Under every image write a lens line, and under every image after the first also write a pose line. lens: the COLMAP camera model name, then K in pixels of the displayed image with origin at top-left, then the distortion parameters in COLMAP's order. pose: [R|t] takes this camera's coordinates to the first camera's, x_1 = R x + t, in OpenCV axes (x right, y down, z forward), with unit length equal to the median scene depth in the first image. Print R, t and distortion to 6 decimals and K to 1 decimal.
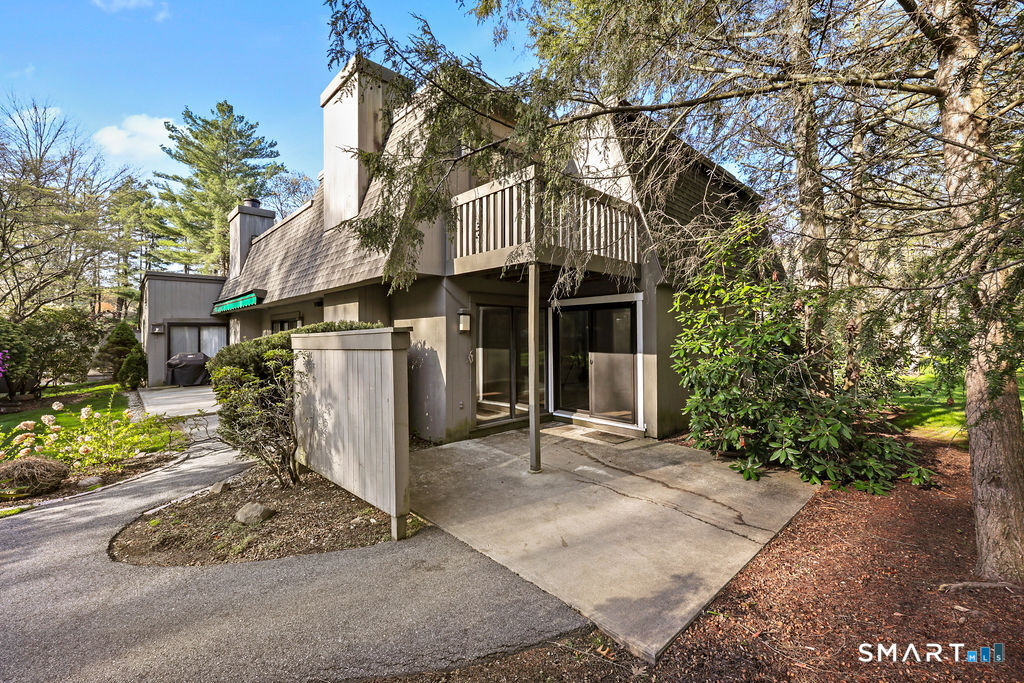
lens RADIAL K [[413.6, 0, 513.2], [0, 413.6, 336.0], [0, 0, 1]] dist [-0.003314, 0.000942]
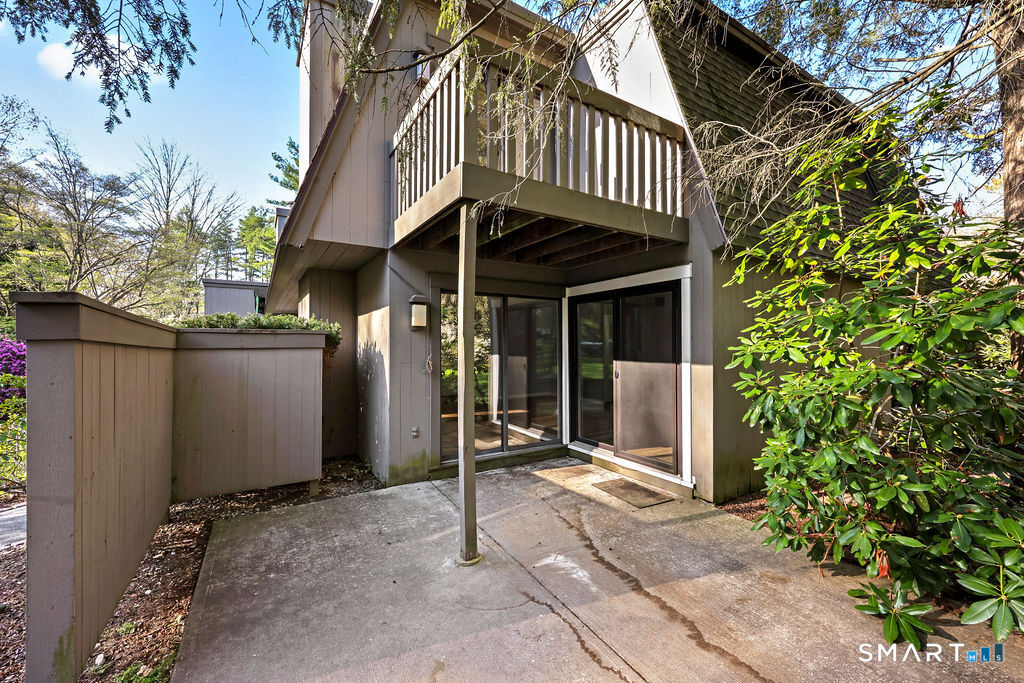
lens RADIAL K [[413.6, 0, 511.6], [0, 413.6, 347.1], [0, 0, 1]] dist [-0.003314, 0.000942]
pose [[0.979233, 0.005748, -0.202655, 0.190262], [-0.005645, 0.999983, 0.001087, 0.020912], [0.202658, 0.000079, 0.979250, 0.364829]]
